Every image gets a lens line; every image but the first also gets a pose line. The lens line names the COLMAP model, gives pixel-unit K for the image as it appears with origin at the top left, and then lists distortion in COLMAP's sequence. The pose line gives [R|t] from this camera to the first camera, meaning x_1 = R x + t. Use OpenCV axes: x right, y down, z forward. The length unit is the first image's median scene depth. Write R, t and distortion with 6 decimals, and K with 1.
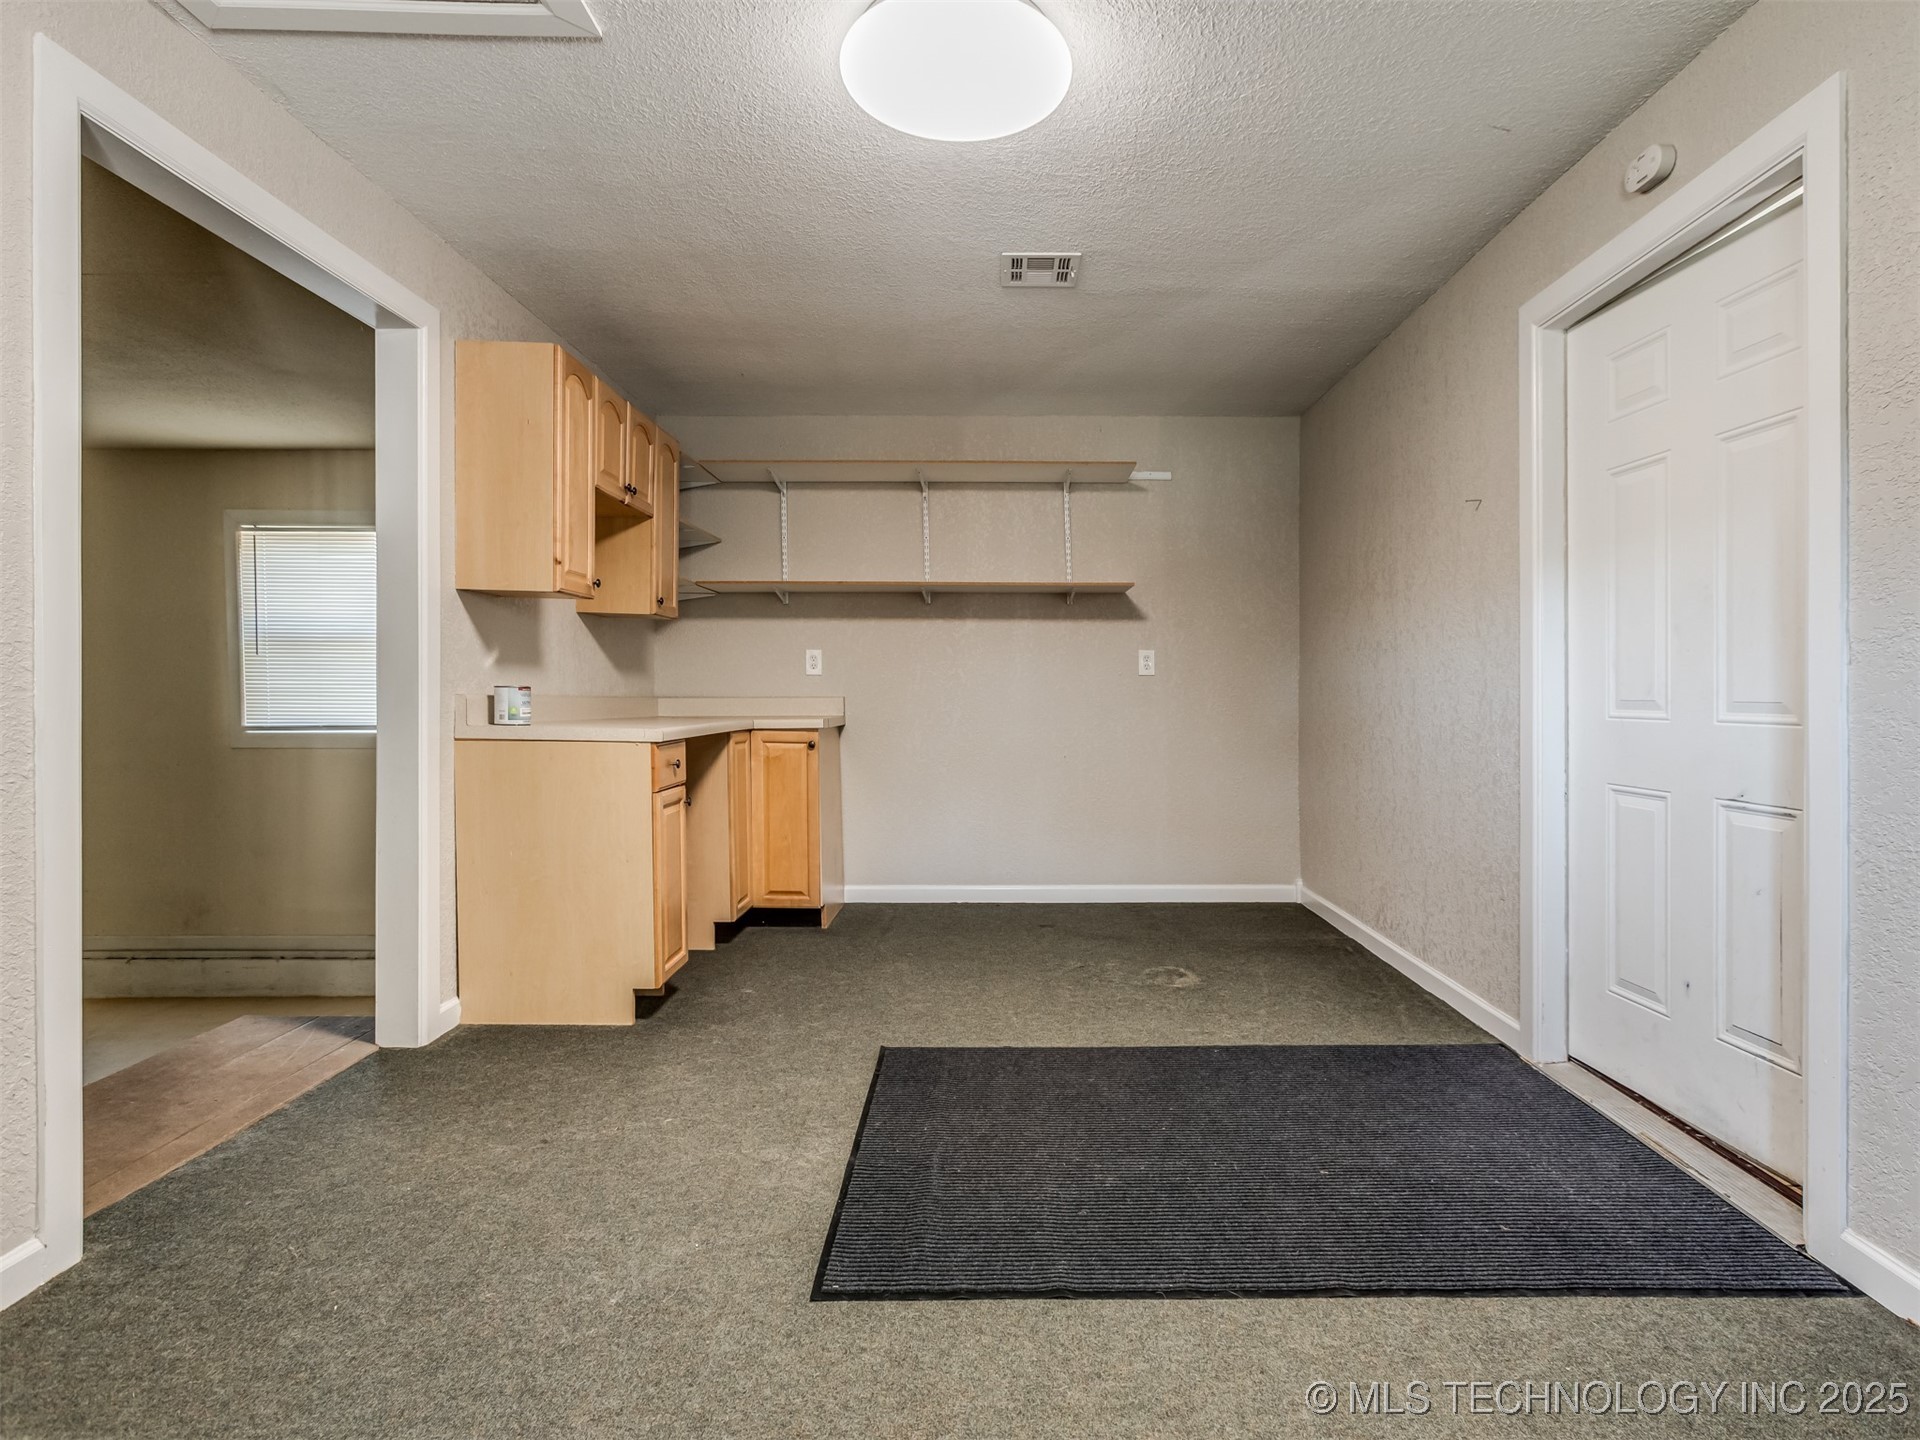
lens RADIAL K [[1031.7, 0, 960.0], [0, 1031.7, 720.0], [0, 0, 1]] dist [0.001443, 0.000151]
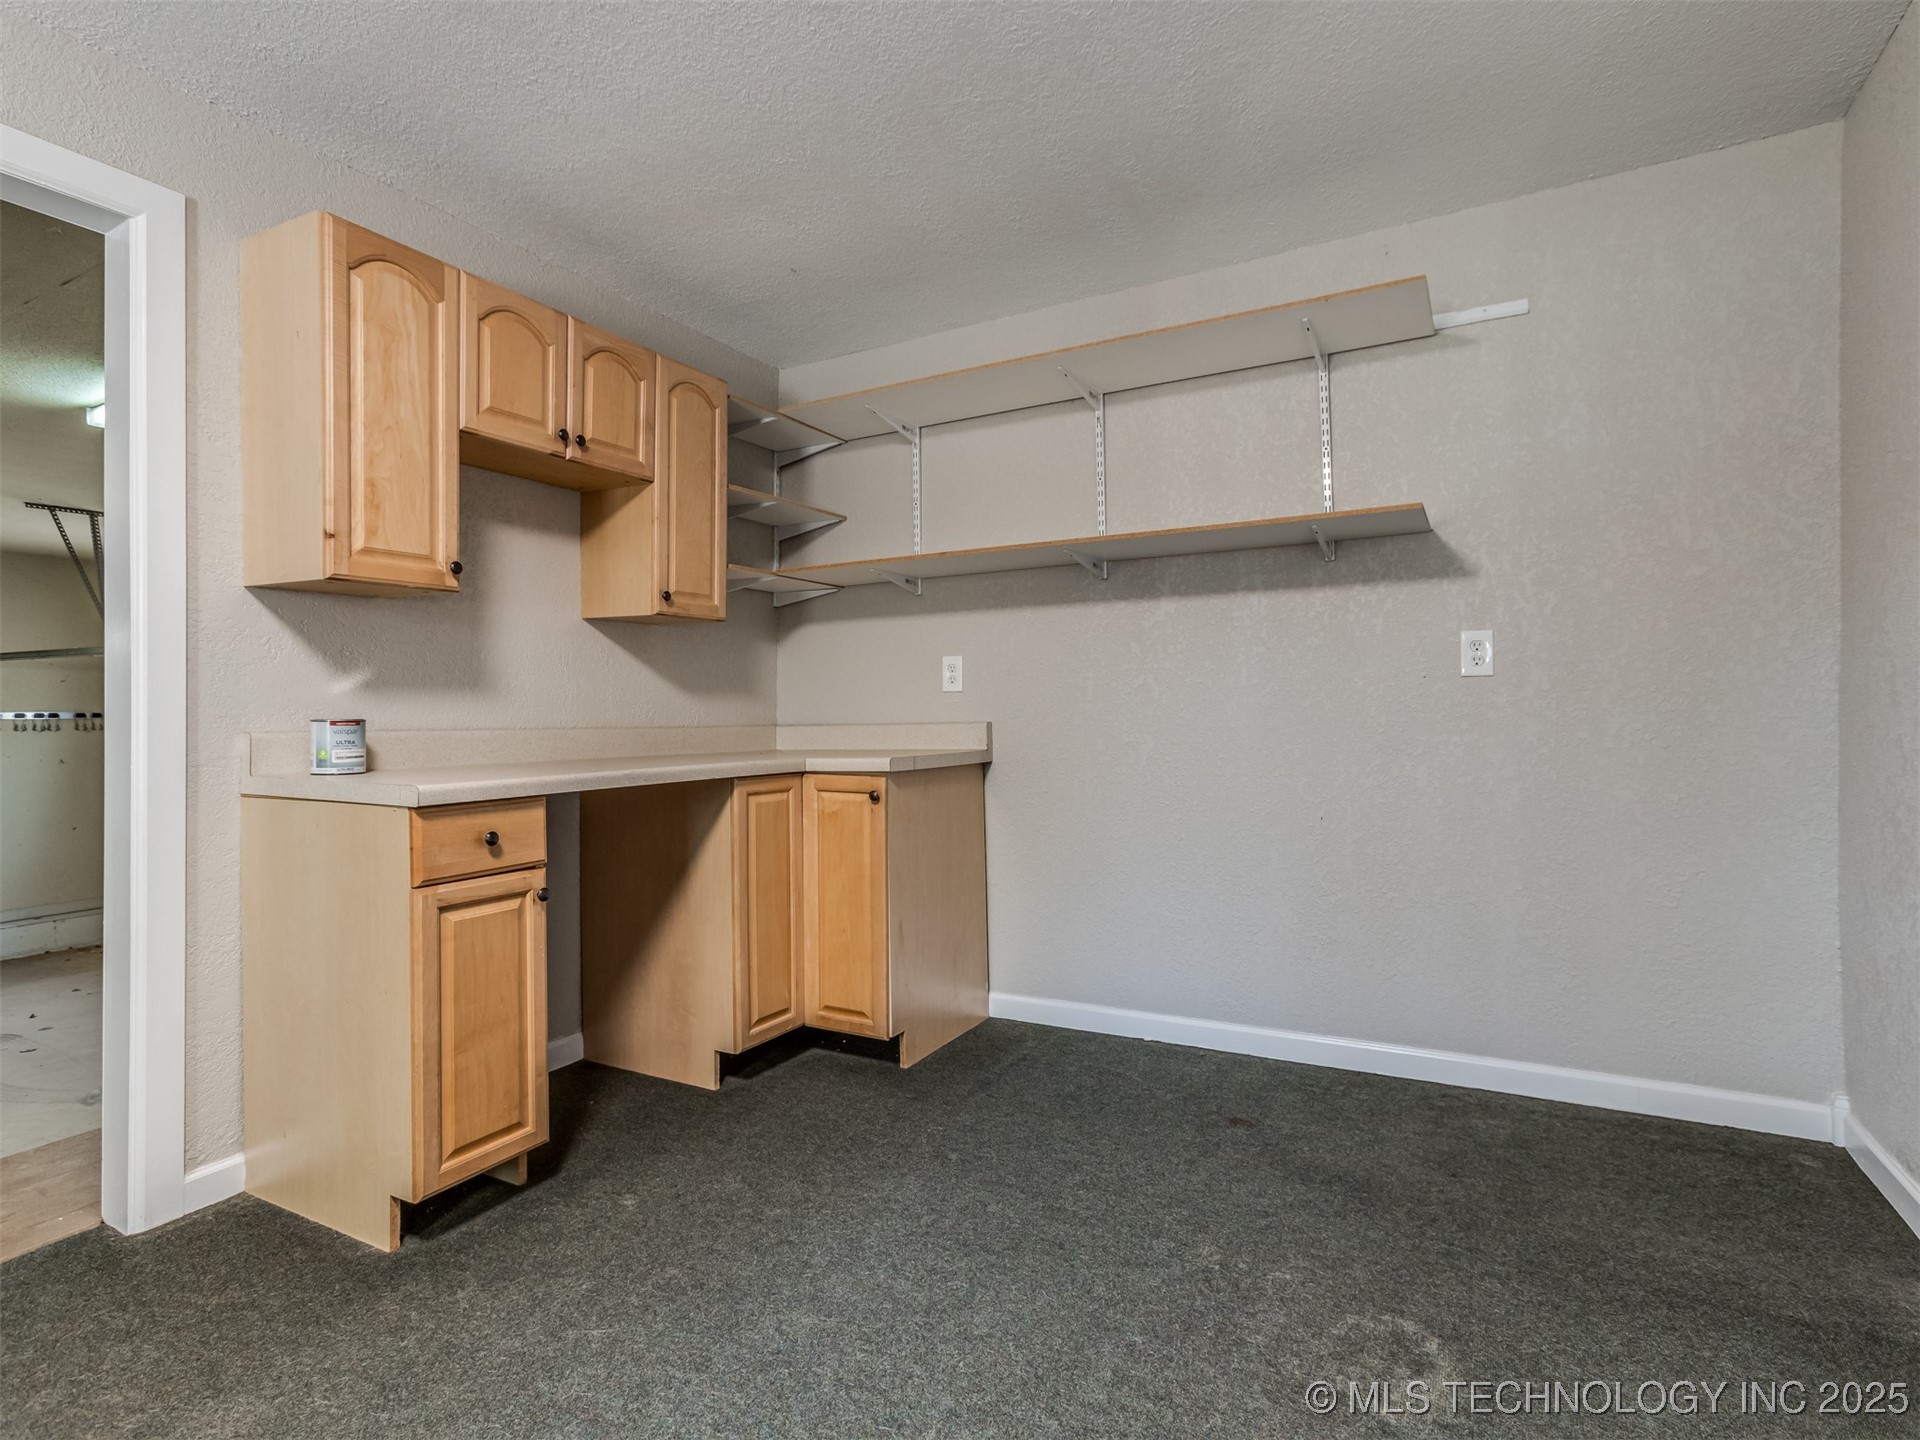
lens RADIAL K [[962.1, 0, 958.6], [0, 962.1, 737.5], [0, 0, 1]] dist [-0.005333, 0.006577]
pose [[0.886413, -0.005306, -0.462865, 0.194512], [0.006329, 0.999980, 0.000657, -0.014027], [0.462852, -0.003511, 0.886428, 0.468864]]
